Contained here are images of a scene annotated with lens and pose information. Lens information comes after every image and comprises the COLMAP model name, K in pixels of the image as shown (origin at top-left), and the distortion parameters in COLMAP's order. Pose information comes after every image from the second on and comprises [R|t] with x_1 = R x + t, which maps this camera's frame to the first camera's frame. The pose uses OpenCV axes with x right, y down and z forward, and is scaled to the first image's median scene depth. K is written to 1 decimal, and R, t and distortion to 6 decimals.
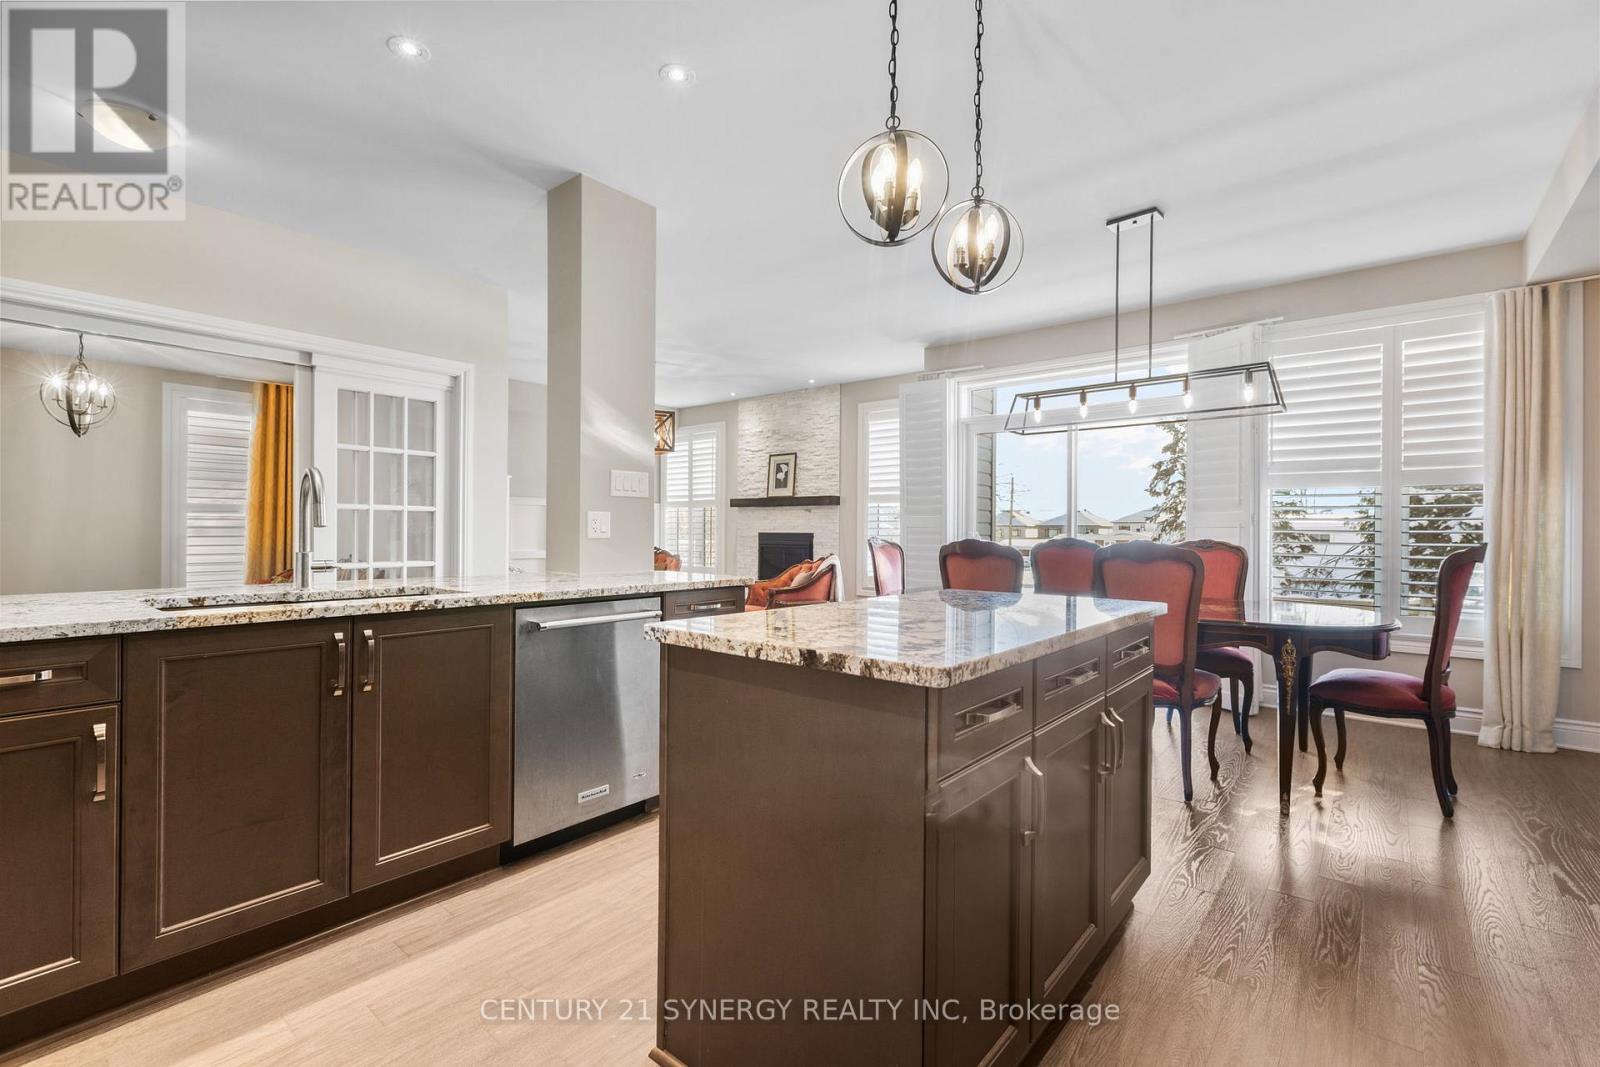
lens RADIAL K [[715.6, 0, 786.2], [0, 715.6, 538.5], [0, 0, 1]] dist [0.000270, -0.000122]
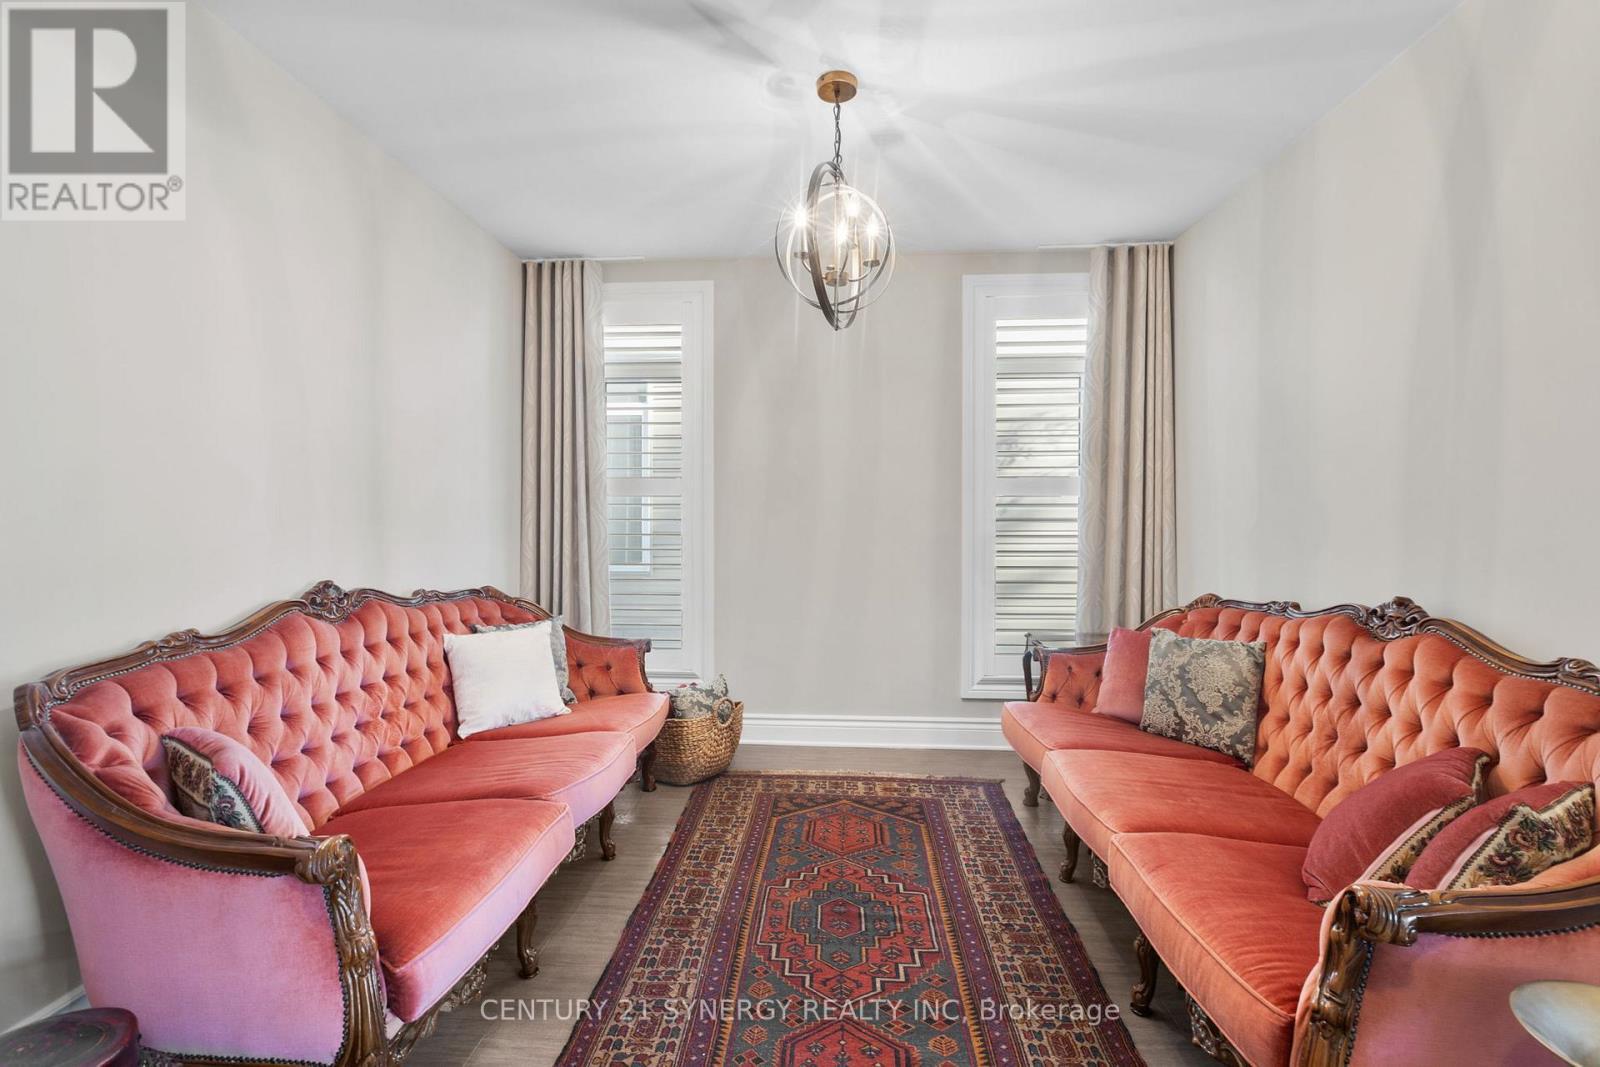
lens RADIAL K [[711.5, 0, 791.7], [0, 711.5, 523.8], [0, 0, 1]] dist [0.000285, -0.000459]
pose [[0.590981, -0.000371, -0.806685, -1.001884], [-0.003840, 0.999987, -0.003273, -0.016568], [0.806676, 0.005032, 0.590972, 1.123687]]
